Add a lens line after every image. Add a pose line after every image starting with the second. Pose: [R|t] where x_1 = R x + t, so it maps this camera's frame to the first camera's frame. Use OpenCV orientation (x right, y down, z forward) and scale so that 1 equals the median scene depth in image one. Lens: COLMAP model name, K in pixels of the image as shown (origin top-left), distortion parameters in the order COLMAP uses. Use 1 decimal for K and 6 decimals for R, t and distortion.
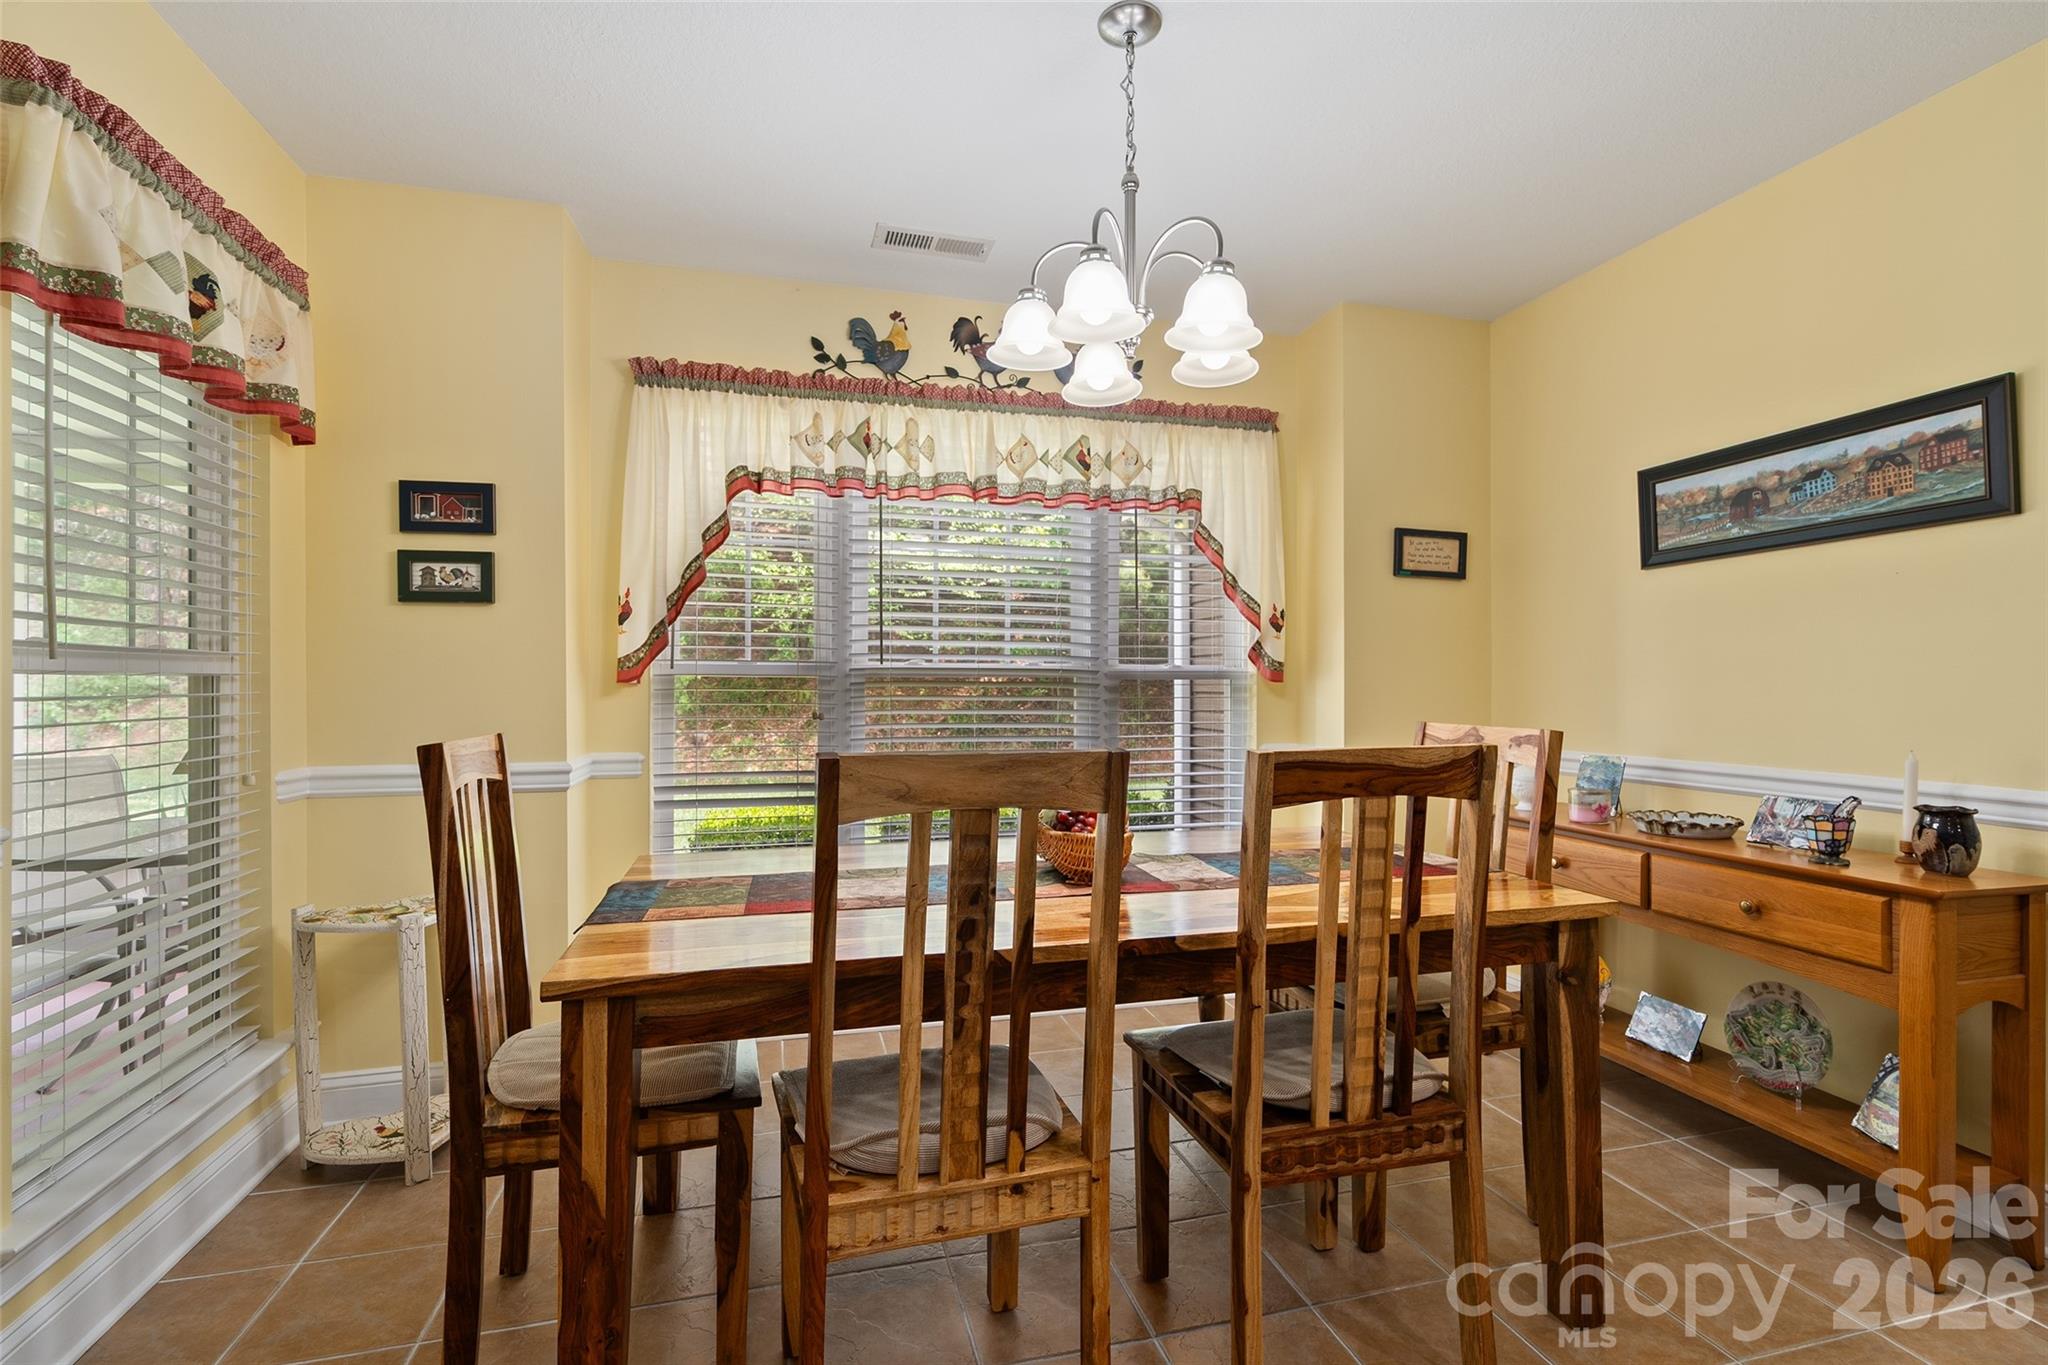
lens RADIAL K [[920.7, 0, 1027.2], [0, 920.7, 679.9], [0, 0, 1]] dist [-0.010593, 0.003799]
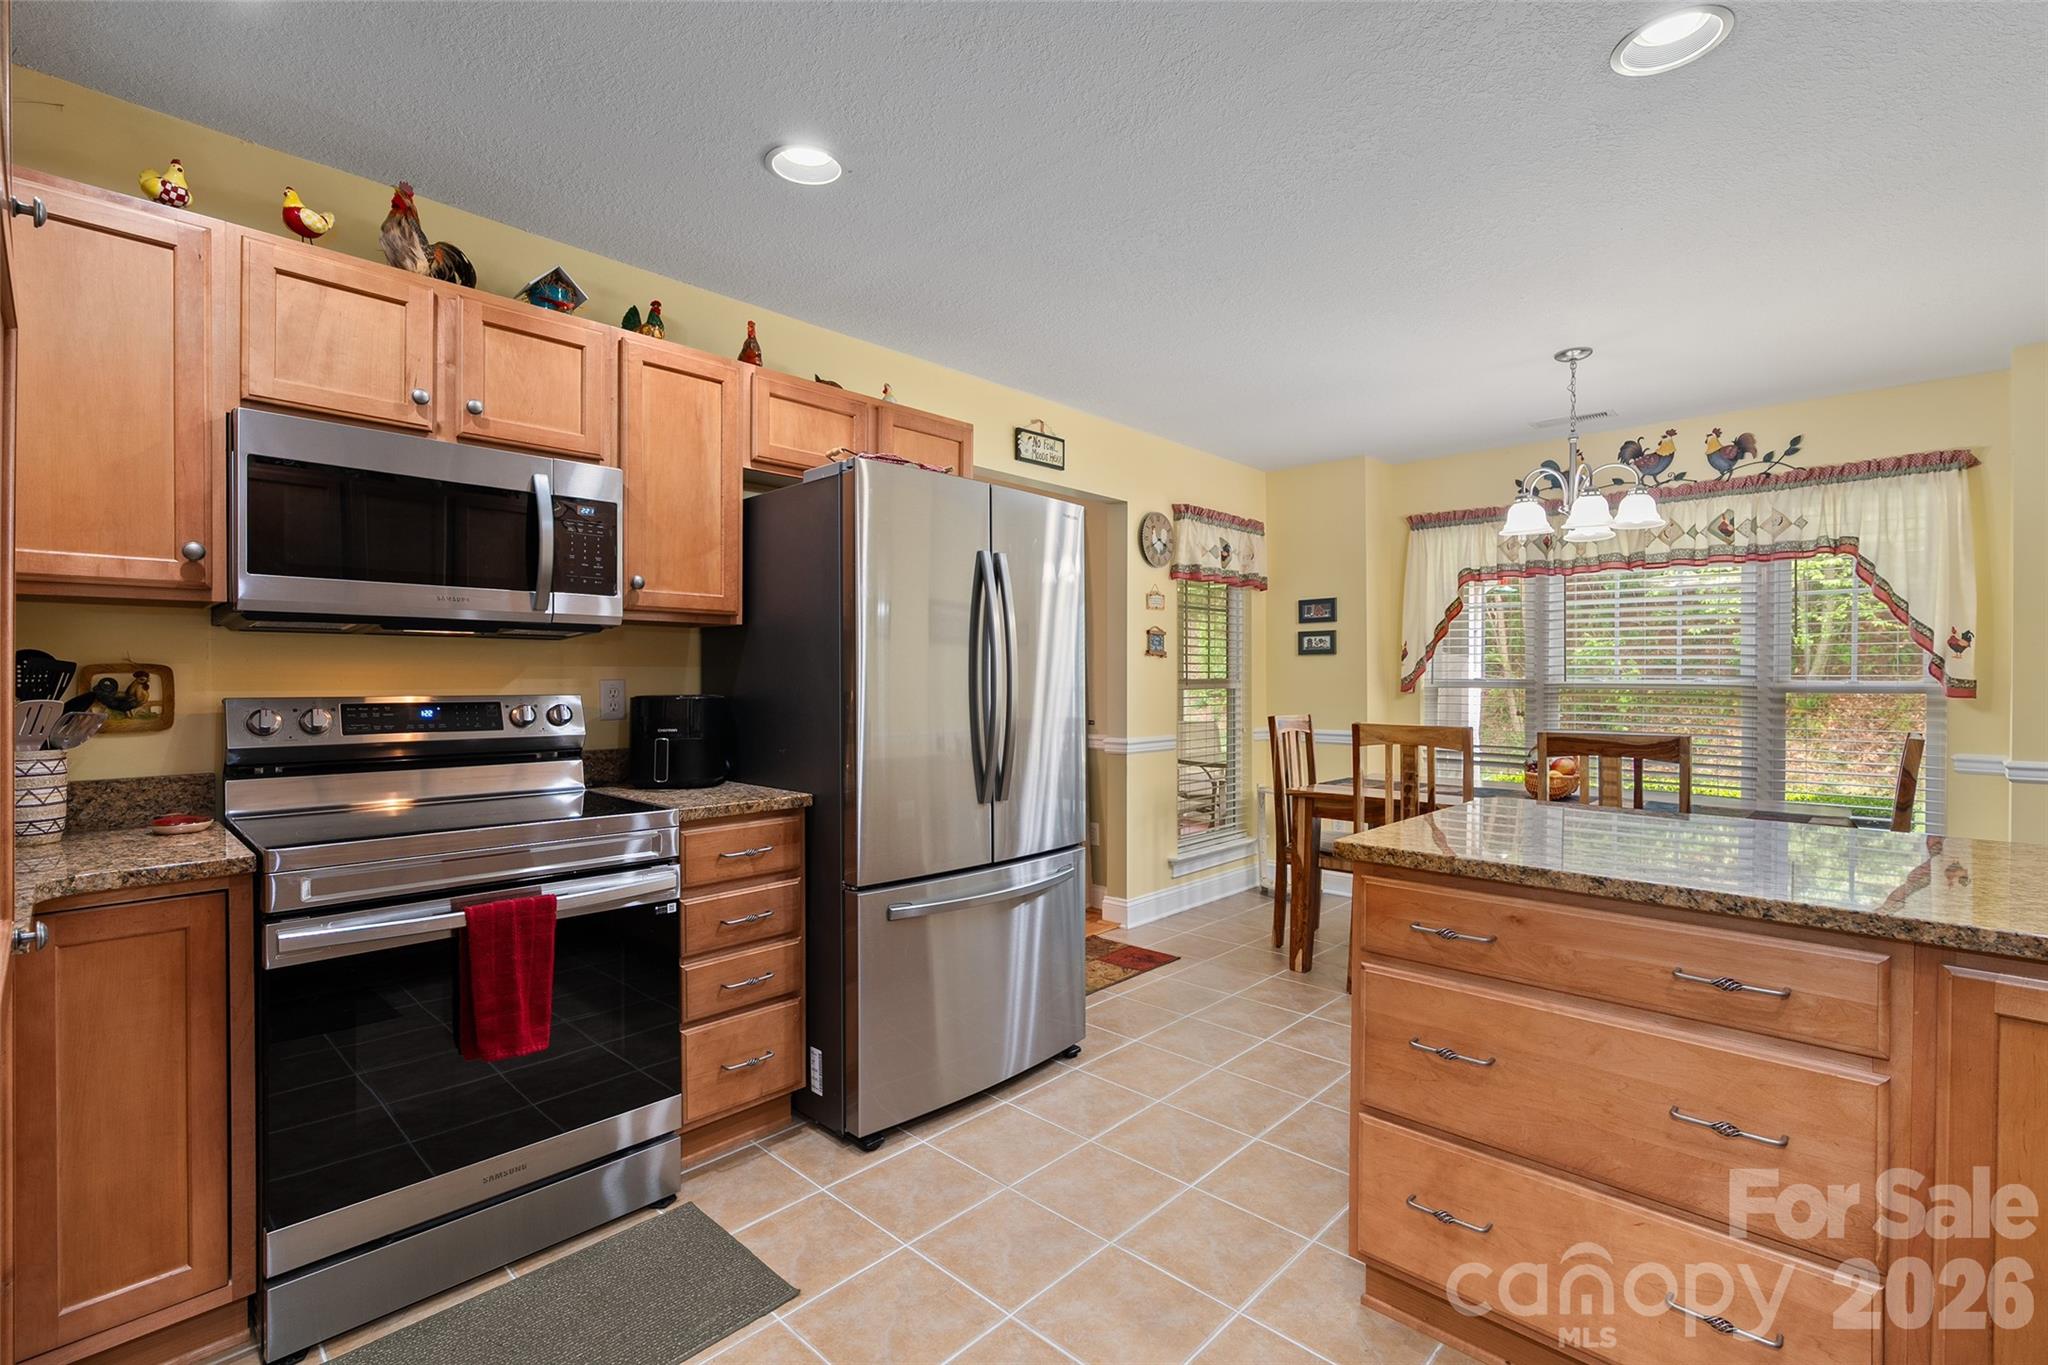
lens RADIAL K [[920.7, 0, 1015.8], [0, 920.7, 684.3], [0, 0, 1]] dist [-0.010593, 0.003799]
pose [[0.518673, 0.006866, -0.854945, 0.833085], [0.002089, 0.999955, 0.009297, -0.035327], [0.854970, -0.006608, 0.518635, -0.714508]]
